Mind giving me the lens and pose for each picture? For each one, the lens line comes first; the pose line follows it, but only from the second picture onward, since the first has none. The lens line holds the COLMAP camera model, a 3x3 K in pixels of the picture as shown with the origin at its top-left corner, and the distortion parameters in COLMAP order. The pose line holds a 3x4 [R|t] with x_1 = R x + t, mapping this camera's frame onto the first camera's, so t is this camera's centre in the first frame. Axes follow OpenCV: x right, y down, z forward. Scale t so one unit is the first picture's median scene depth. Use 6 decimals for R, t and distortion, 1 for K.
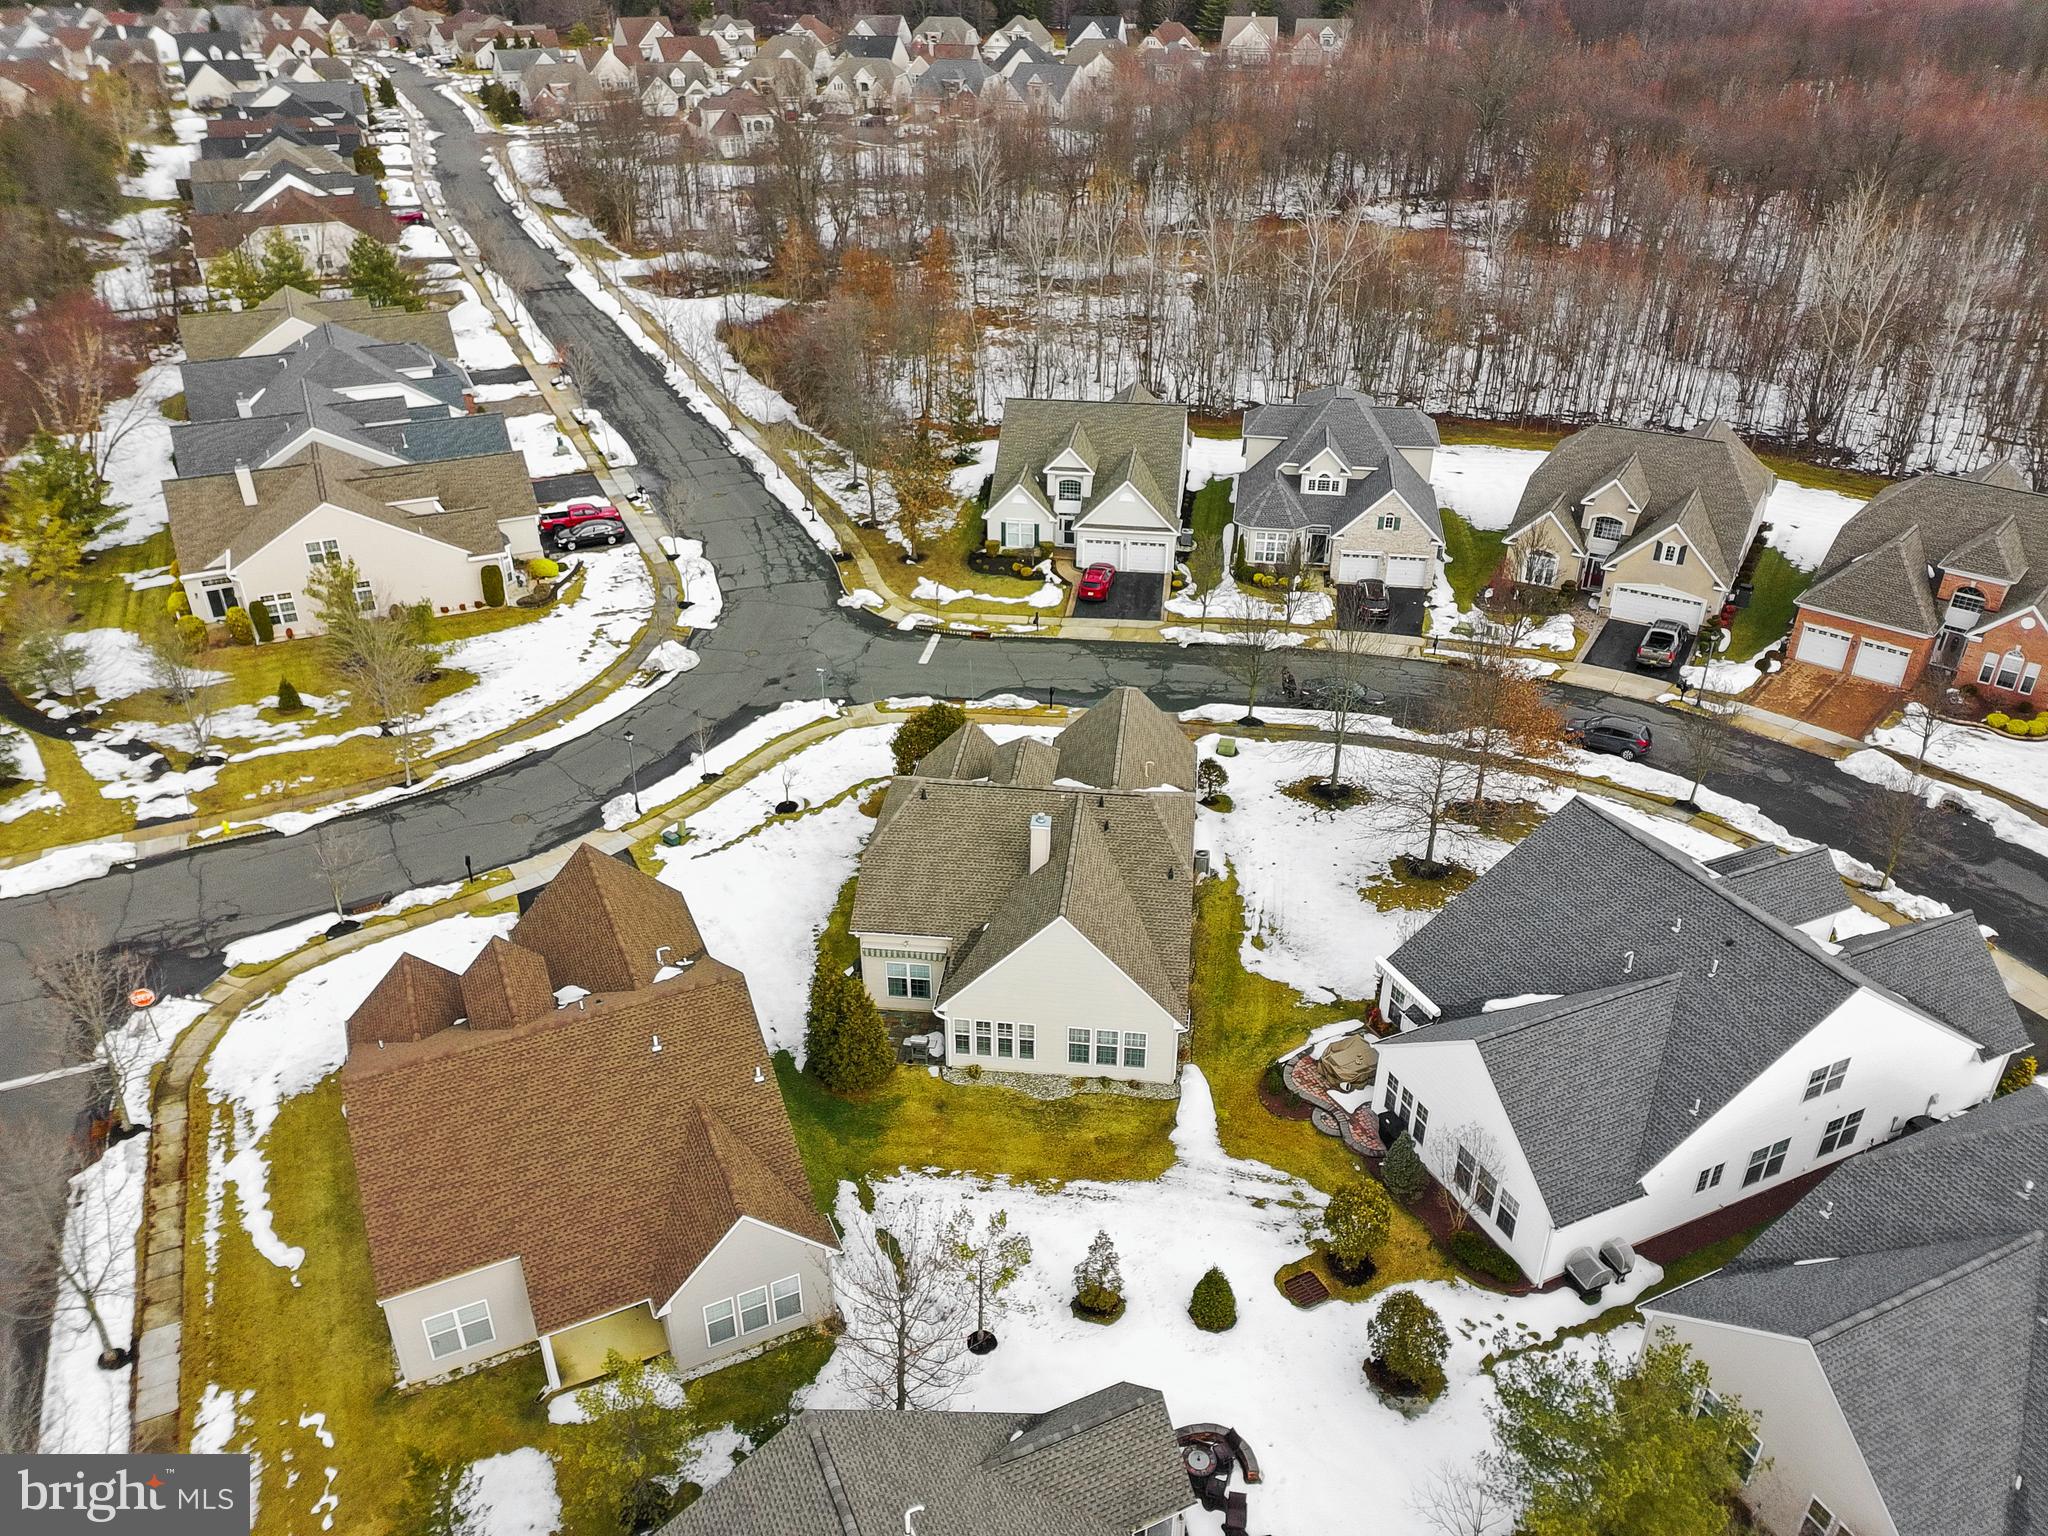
lens RADIAL K [[1502.6, 0, 1026.2], [0, 1502.6, 772.9], [0, 0, 1]] dist [0.072656, -0.060662]
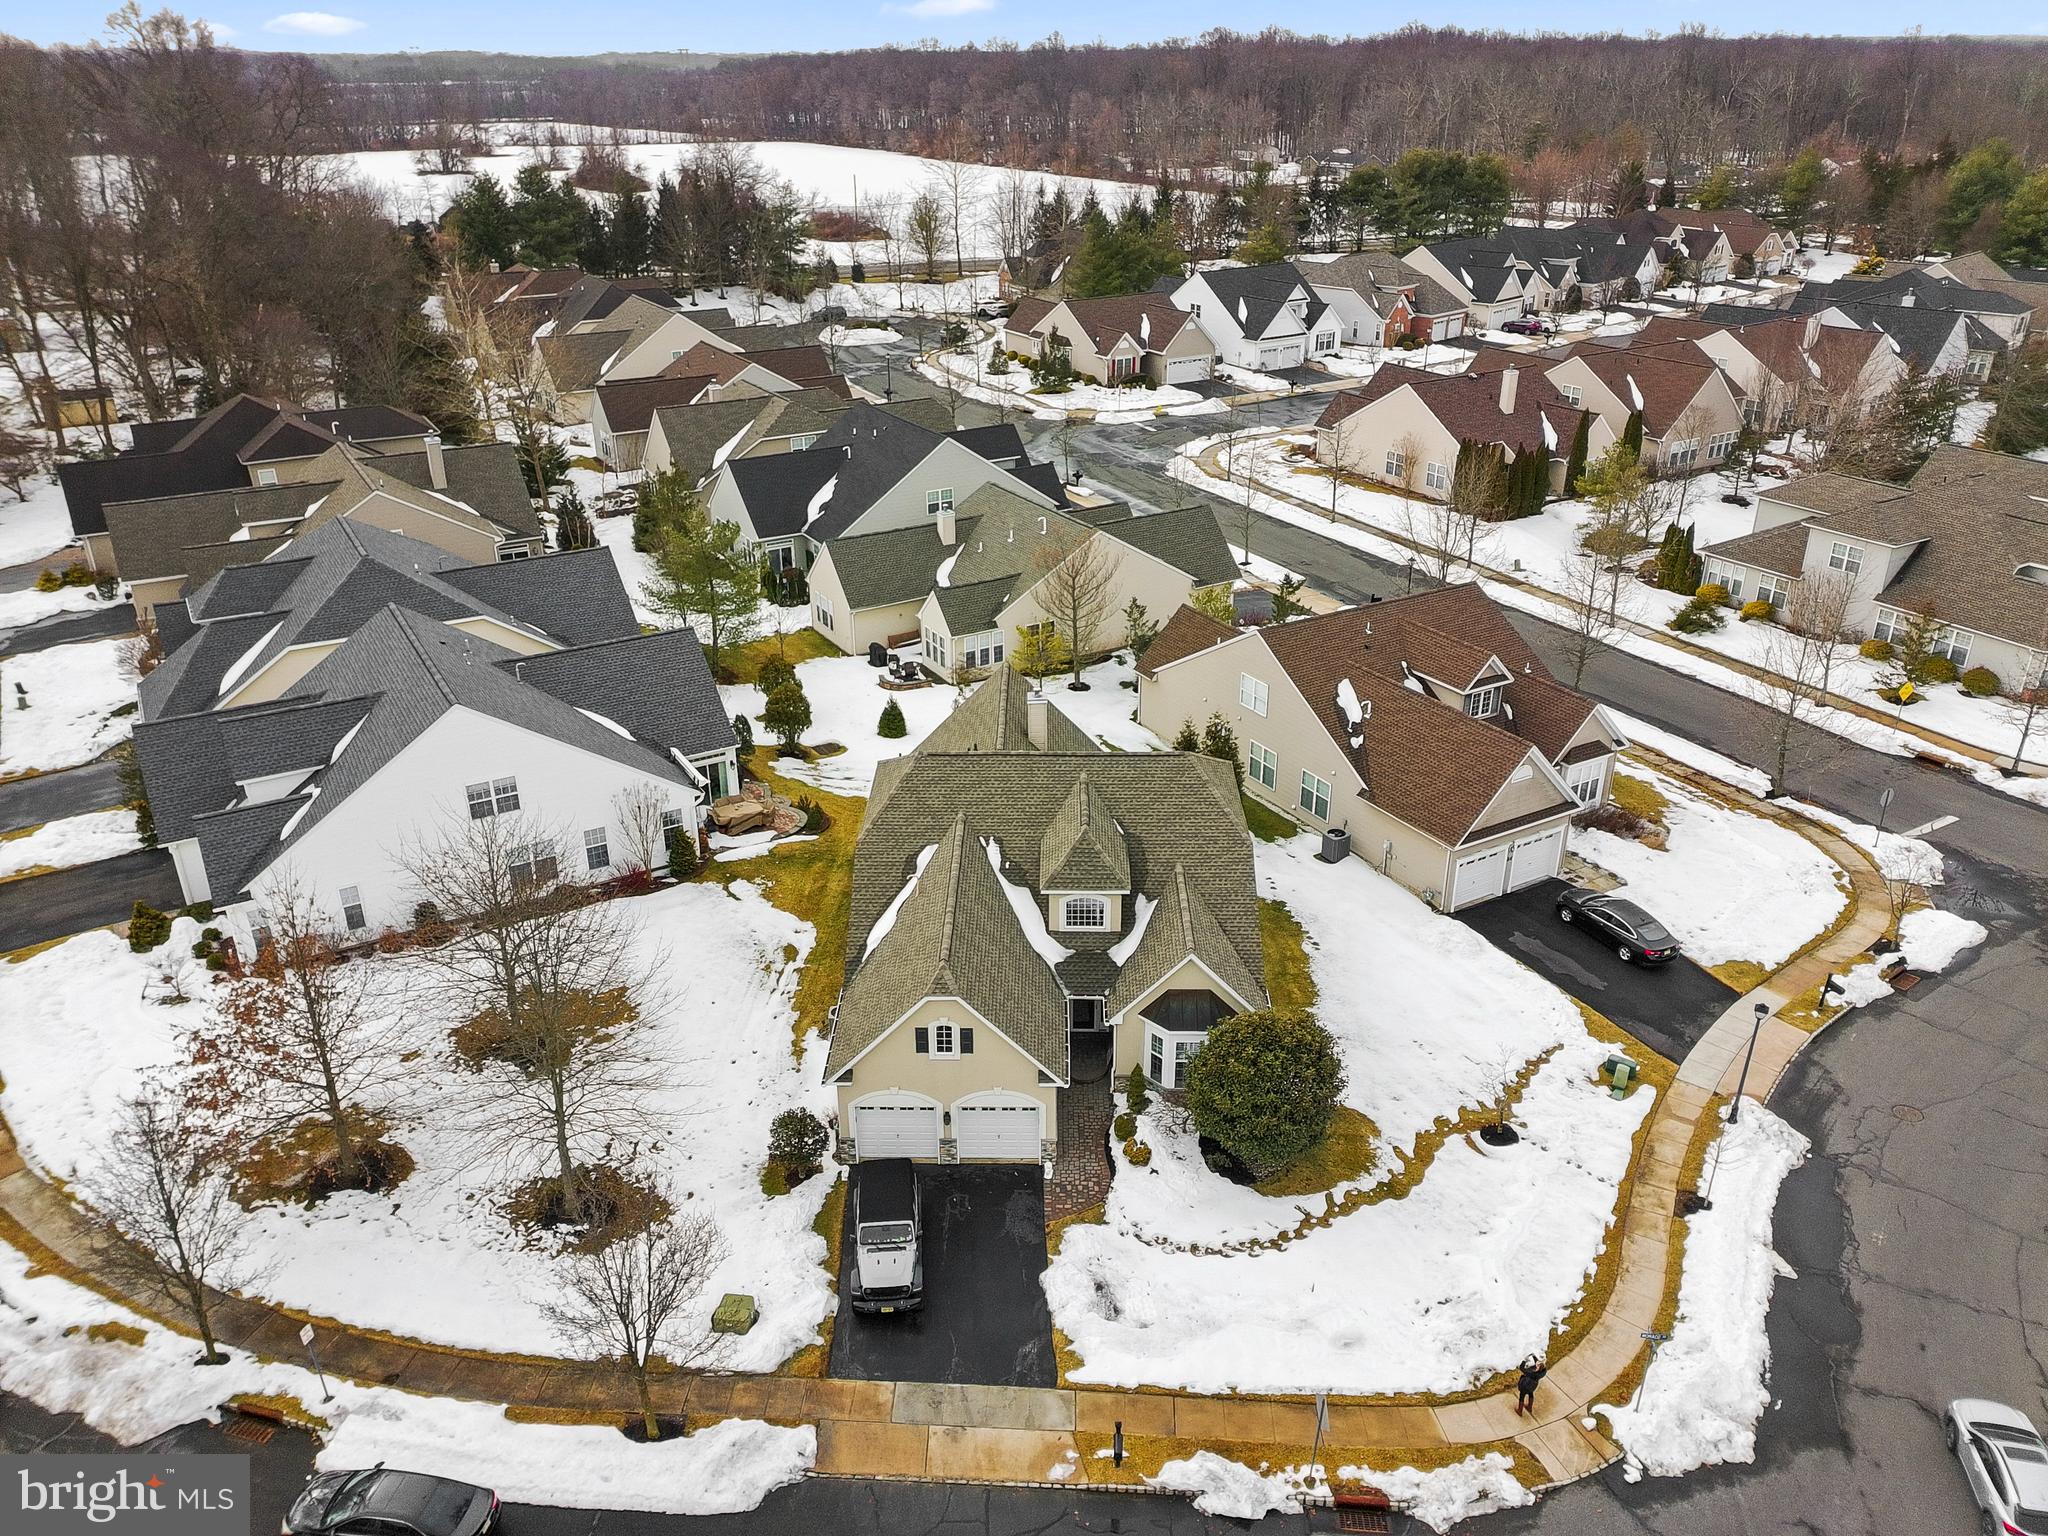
lens RADIAL K [[1502.6, 0, 1020.3], [0, 1502.6, 761.1], [0, 0, 1]] dist [0.072656, -0.060662]
pose [[-0.995616, 0.050151, -0.078953, 0.073120], [-0.036649, 0.567445, 0.822595, -0.549913], [0.086055, 0.821882, -0.563120, 1.181791]]
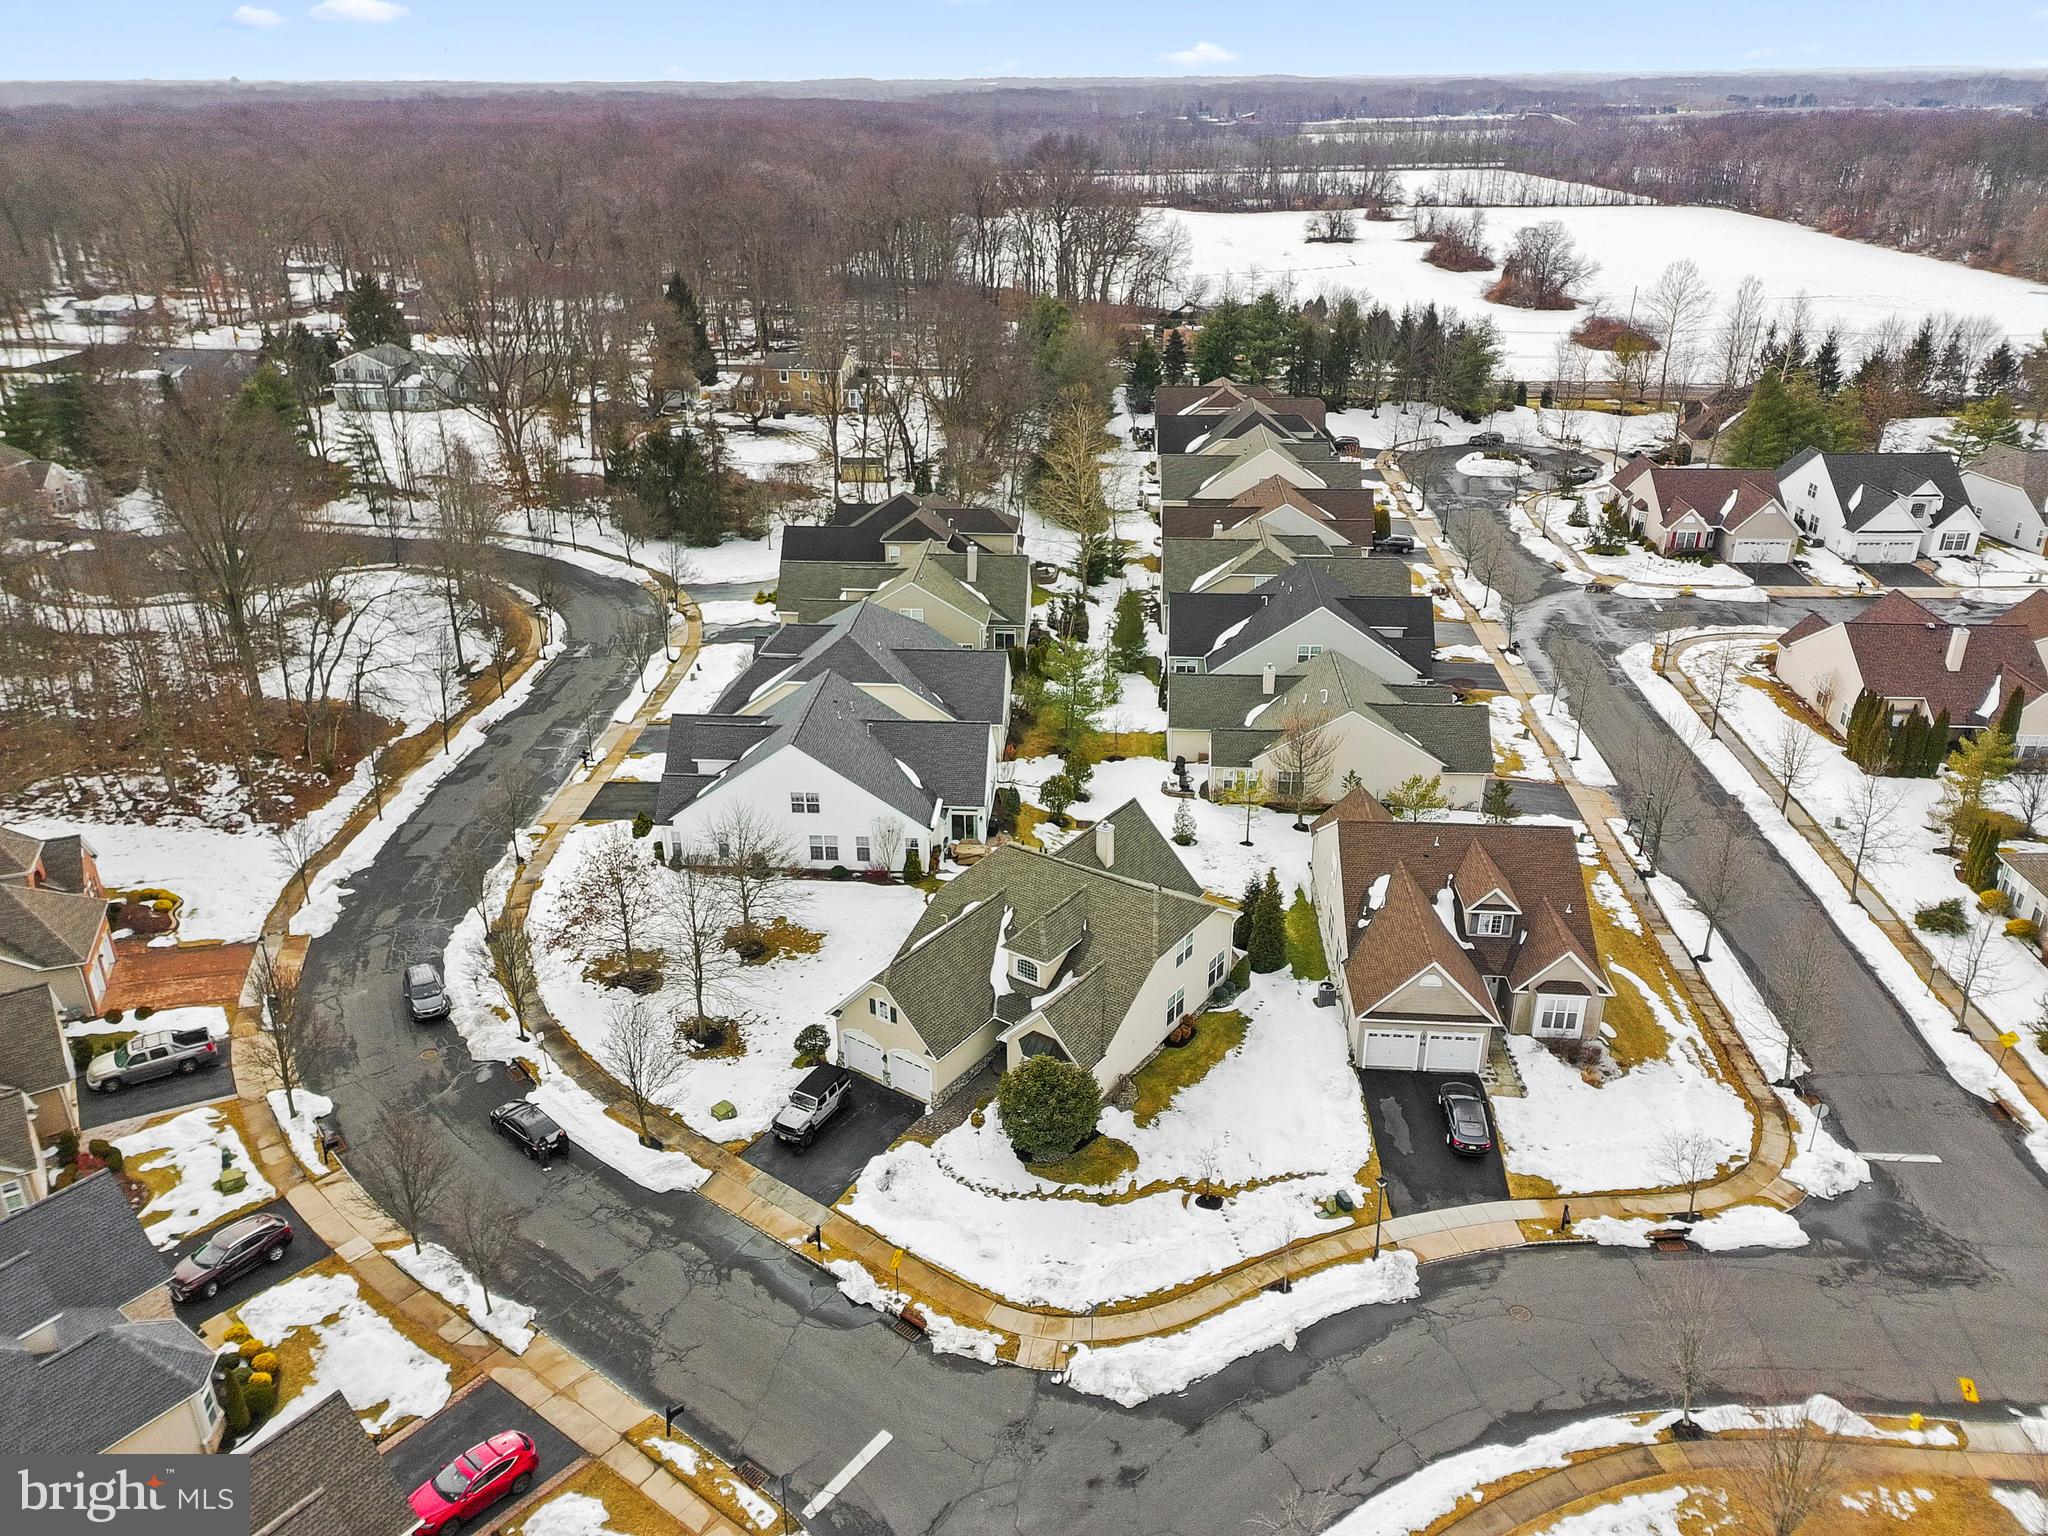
lens RADIAL K [[1502.6, 0, 1021.1], [0, 1502.6, 780.2], [0, 0, 1]] dist [0.072656, -0.060662]
pose [[-0.877083, -0.193080, 0.439824, -0.395703], [0.251639, 0.595251, 0.763121, -0.808333], [-0.409149, 0.779998, -0.473498, 1.246390]]
